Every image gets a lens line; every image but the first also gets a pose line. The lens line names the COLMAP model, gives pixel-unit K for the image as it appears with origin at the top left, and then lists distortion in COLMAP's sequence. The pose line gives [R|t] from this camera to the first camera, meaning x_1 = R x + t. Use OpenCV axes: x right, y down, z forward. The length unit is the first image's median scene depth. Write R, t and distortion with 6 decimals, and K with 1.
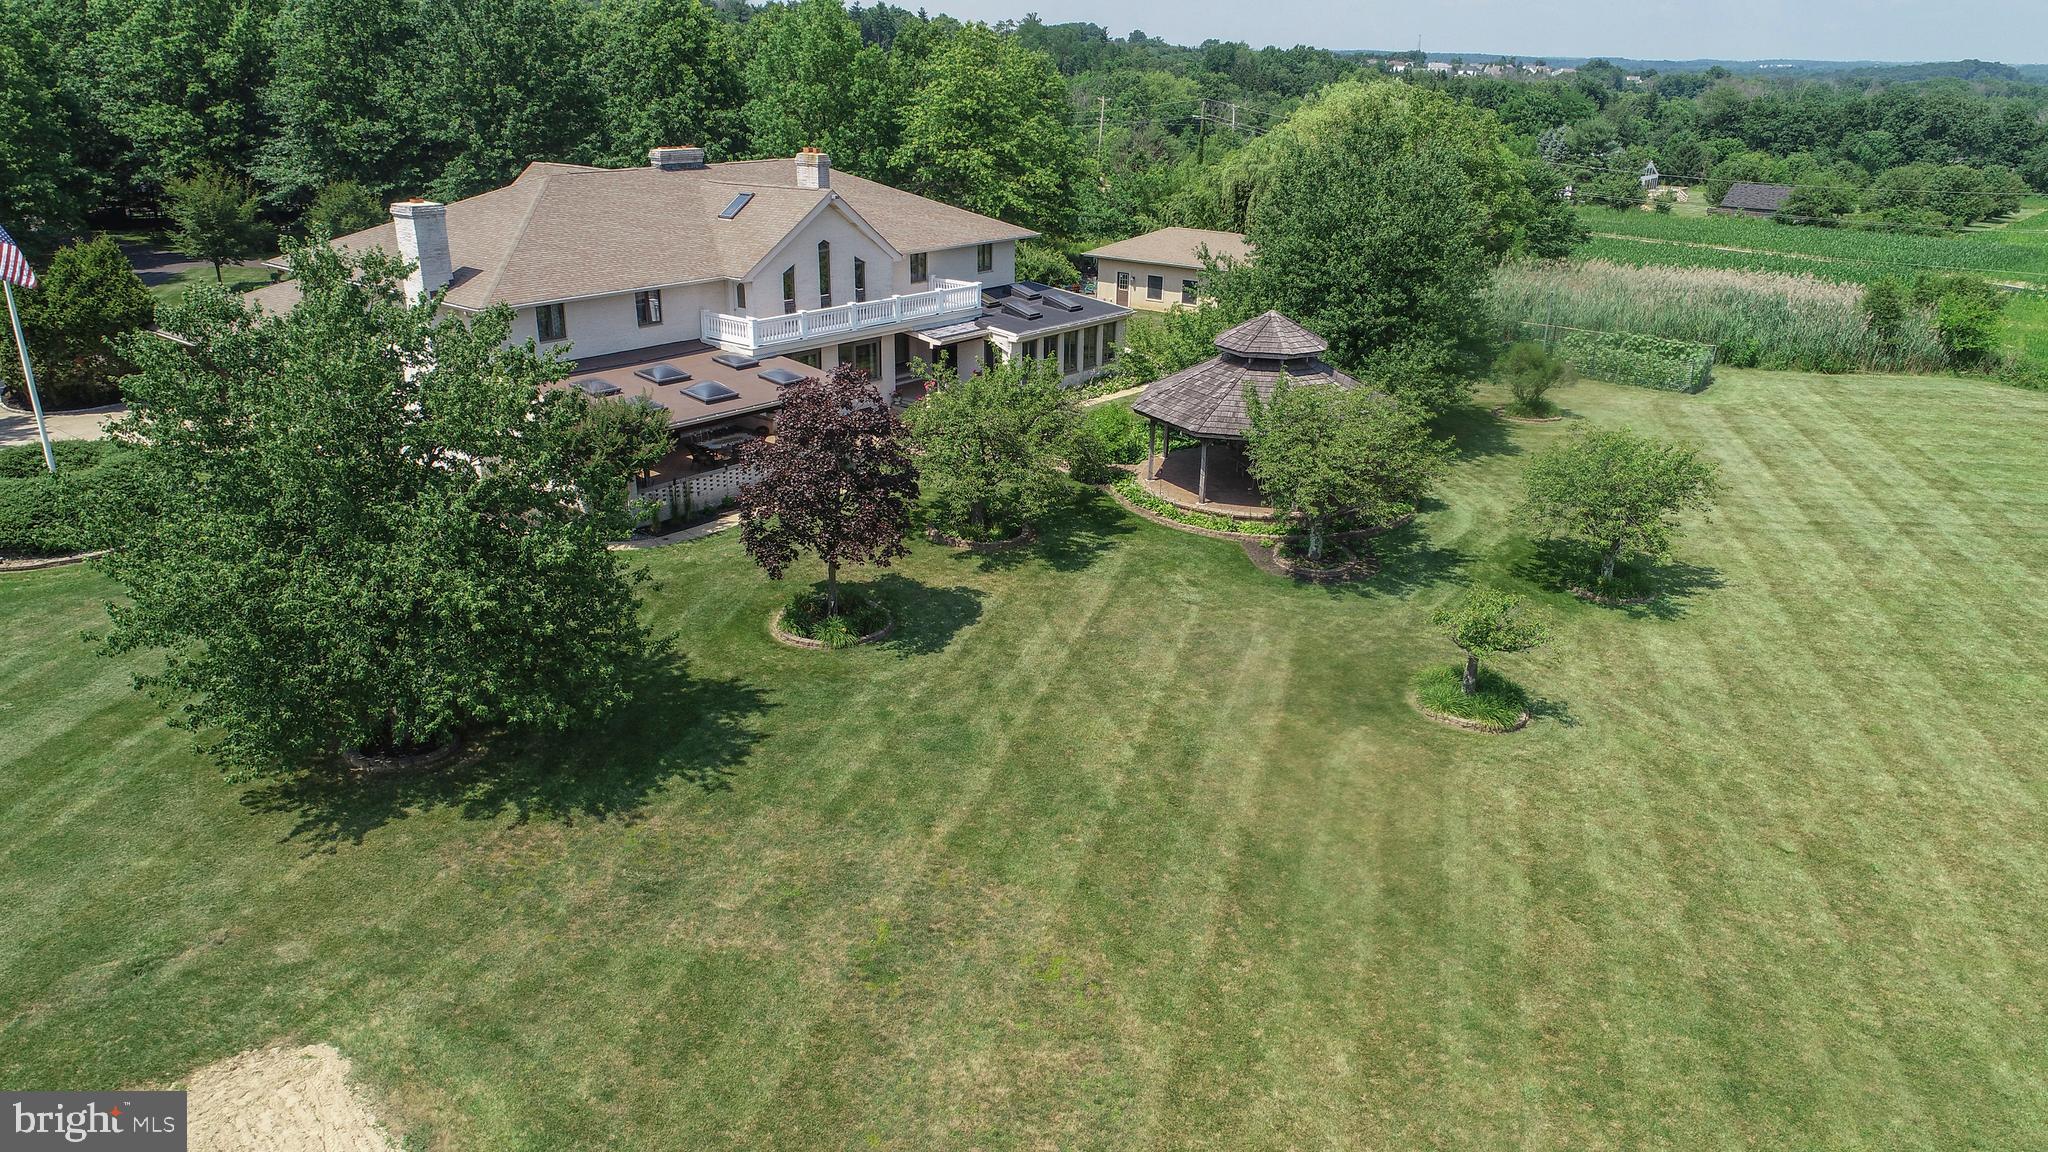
lens RADIAL K [[1372.8, 0, 1021.8], [0, 1372.8, 572.7], [0, 0, 1]] dist [-0.000255, -0.001119]
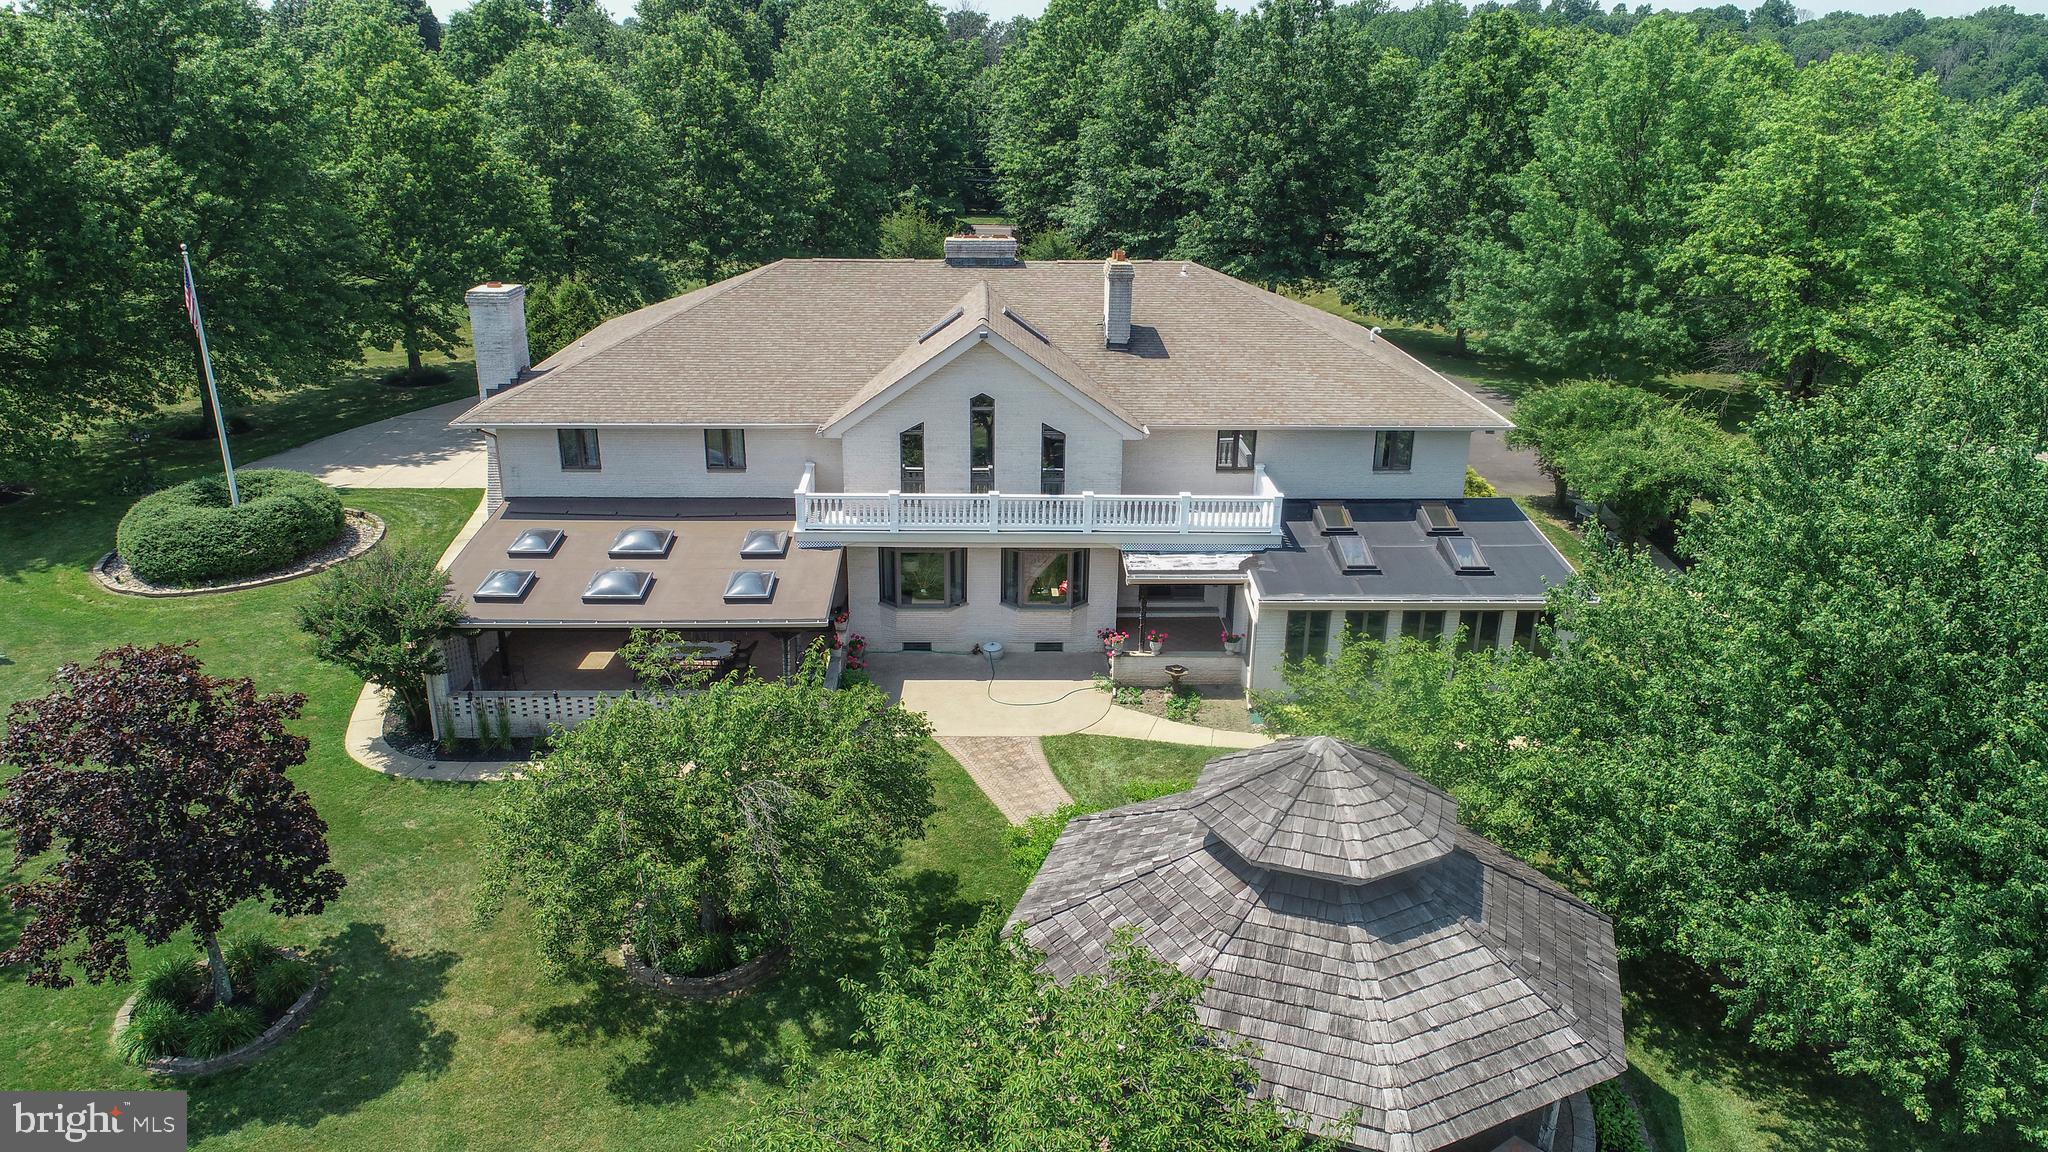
lens RADIAL K [[1372.8, 0, 1021.8], [0, 1372.8, 572.7], [0, 0, 1]] dist [-0.000255, -0.001119]
pose [[0.659761, 0.253731, -0.707344, 0.411796], [-0.267018, 0.959003, 0.094948, -0.256726], [0.702436, 0.126230, 0.700464, 0.626993]]
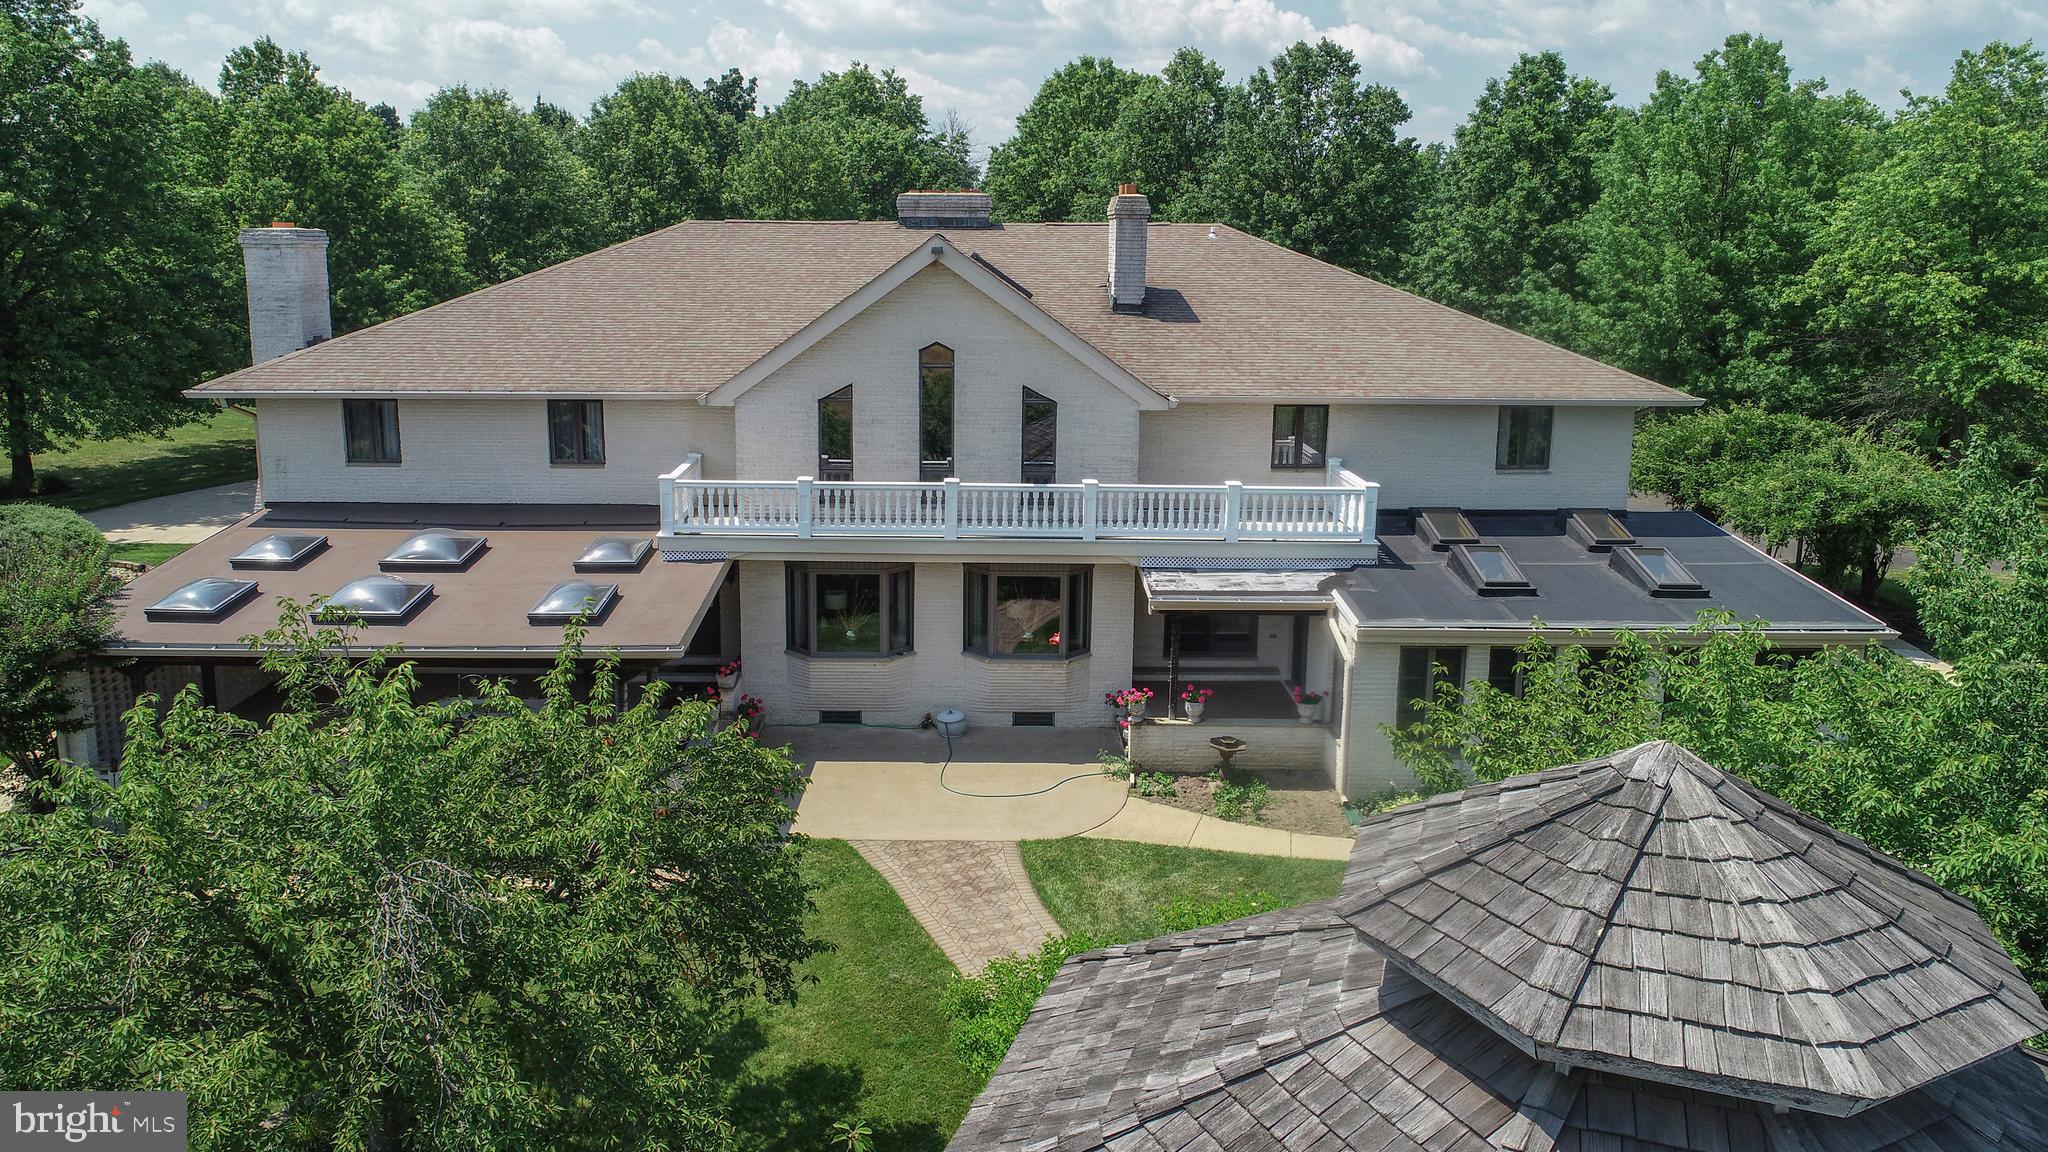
lens RADIAL K [[1392.9, 0, 987.1], [0, 1392.9, 502.2], [0, 0, 1]] dist [0.003259, 0.002943]
pose [[0.644214, 0.131615, -0.753436, 0.260812], [-0.269307, 0.961031, -0.062388, -0.186580], [0.715865, 0.243097, 0.654554, 0.807817]]
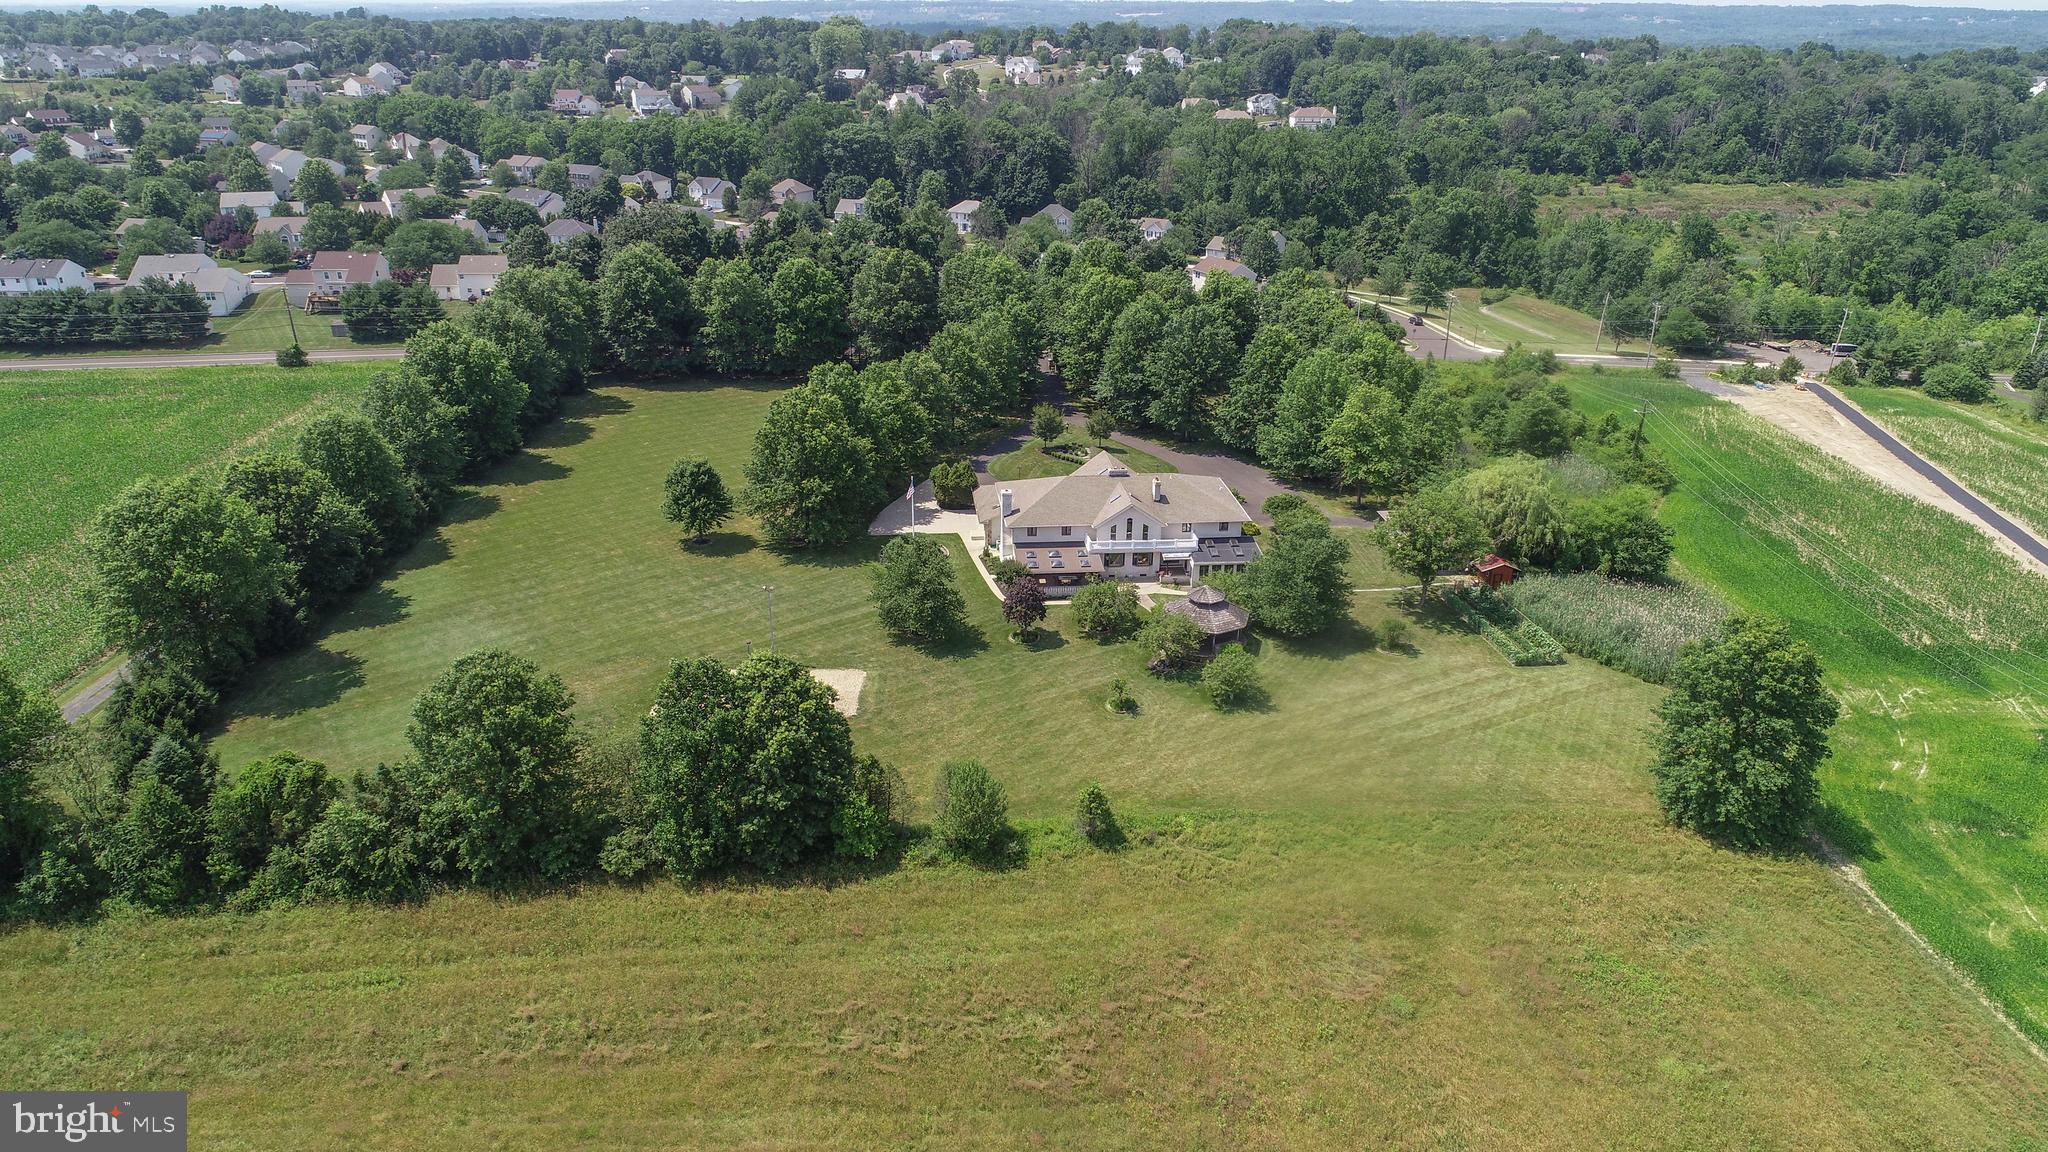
lens RADIAL K [[1373.4, 0, 1019.2], [0, 1373.4, 572.4], [0, 0, 1]] dist [-0.001819, 0.001314]
pose [[0.711692, 0.265053, -0.650570, 1.849029], [-0.249175, 0.961121, 0.118992, -0.475961], [0.656815, 0.077420, 0.750067, -1.537242]]
